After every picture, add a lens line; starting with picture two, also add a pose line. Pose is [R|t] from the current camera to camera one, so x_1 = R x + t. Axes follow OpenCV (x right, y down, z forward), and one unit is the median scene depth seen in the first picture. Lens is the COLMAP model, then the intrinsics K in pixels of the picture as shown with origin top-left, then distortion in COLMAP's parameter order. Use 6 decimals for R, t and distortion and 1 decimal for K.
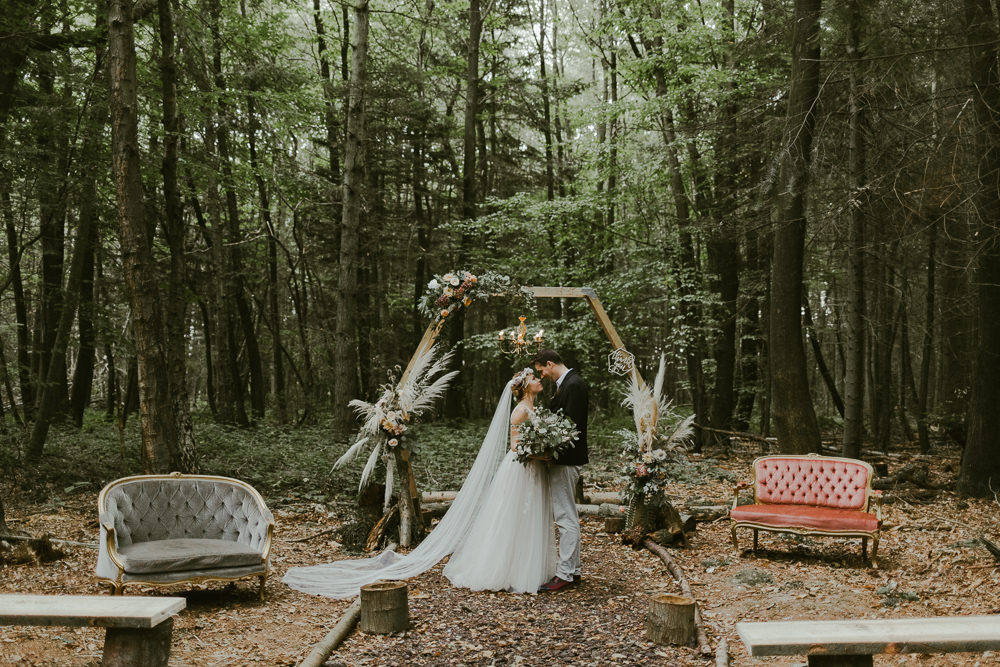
lens RADIAL K [[1043.0, 0, 510.4], [0, 1043.0, 332.6], [0, 0, 1]] dist [0.018064, 0.003754]
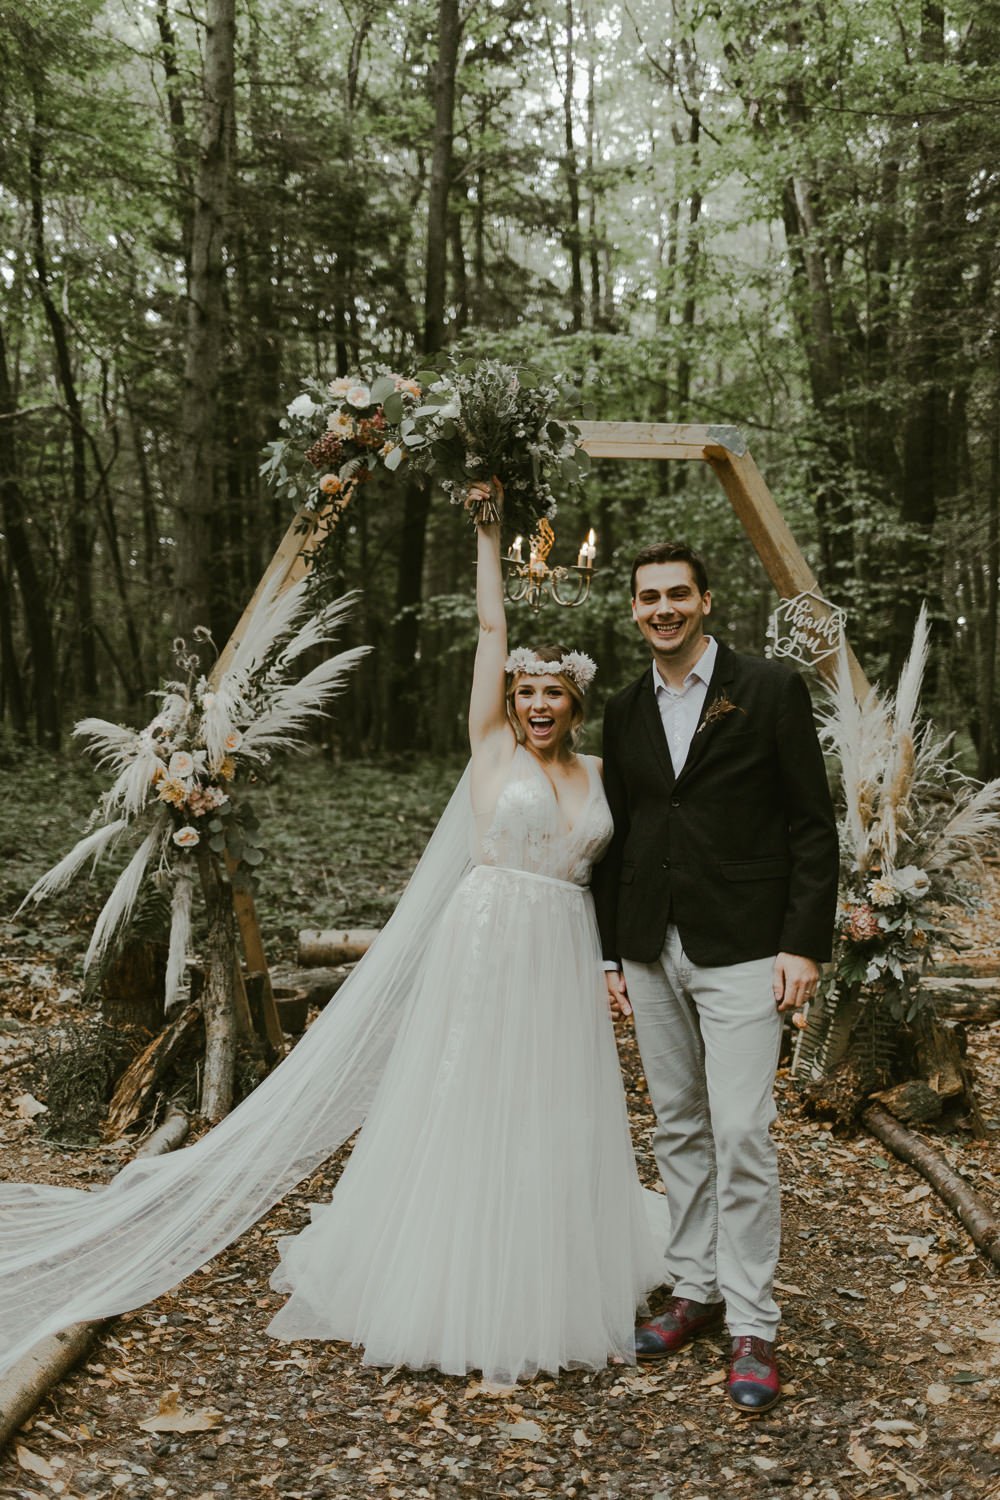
lens RADIAL K [[1507.3, 0, 483.6], [0, 1507.3, 732.4], [0, 0, 1]] dist [0.010870, -0.007385]
pose [[0.999806, 0.016368, -0.010974, -0.002663], [-0.015518, 0.997177, 0.073472, 0.027834], [0.012145, -0.073288, 0.997237, 0.468885]]
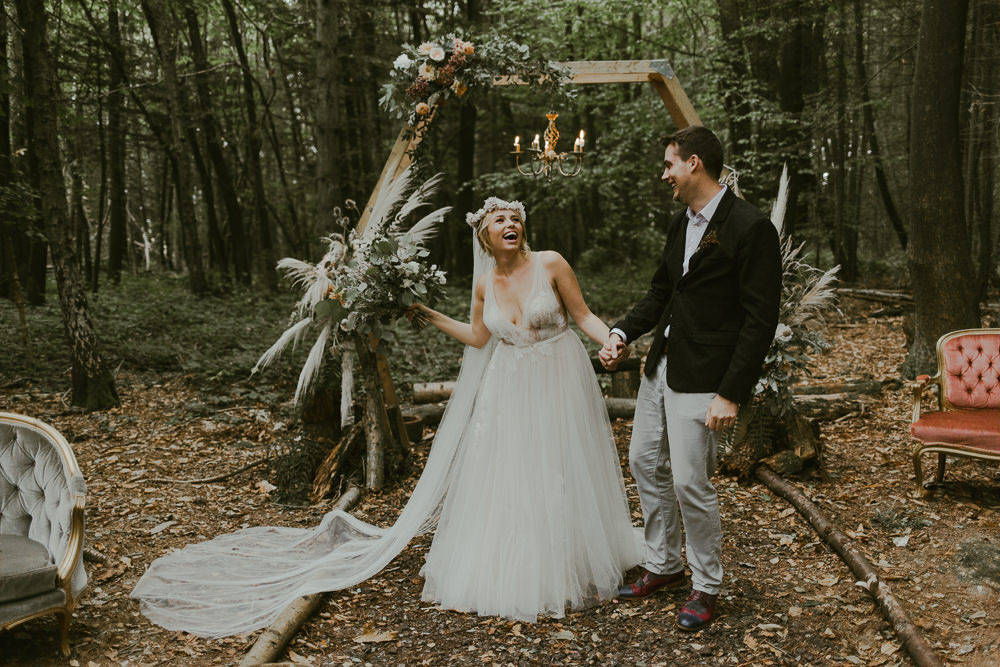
lens RADIAL K [[979.2, 0, 494.8], [0, 979.2, 342.9], [0, 0, 1]] dist [0.009056, -0.008220]
pose [[0.999038, -0.027082, -0.034483, -0.005741], [0.032068, 0.987643, 0.153403, 0.028881], [0.029902, -0.154361, 0.987562, 0.422010]]
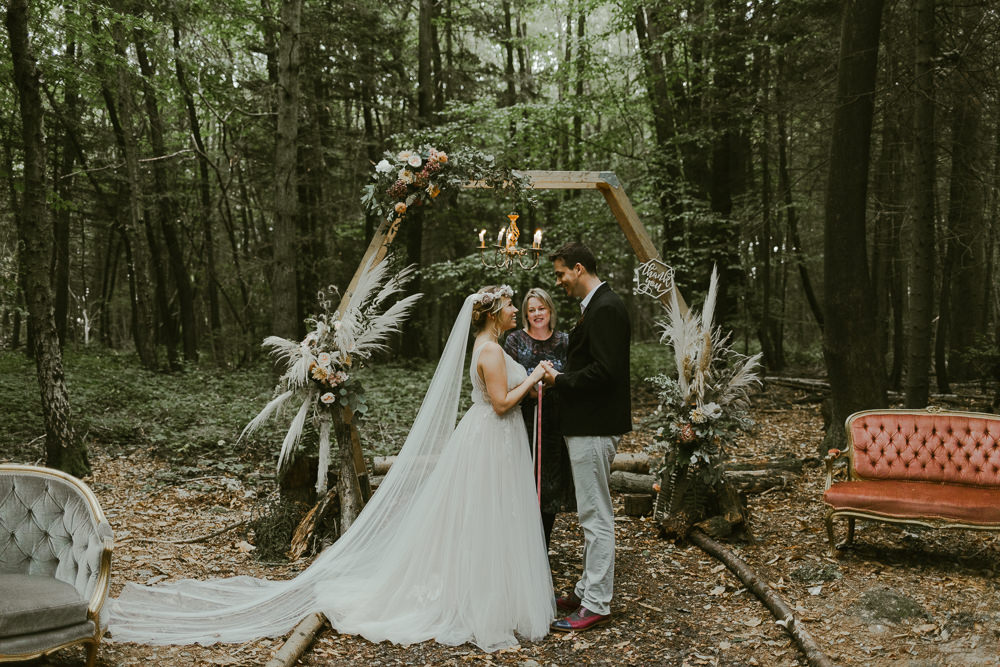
lens RADIAL K [[986.3, 0, 500.5], [0, 986.3, 337.3], [0, 0, 1]] dist [0.004935, -0.000589]
pose [[0.999185, -0.009932, 0.039134, -0.023846], [0.007456, 0.997991, 0.062917, 0.025360], [-0.039680, -0.062574, 0.997251, 0.348644]]
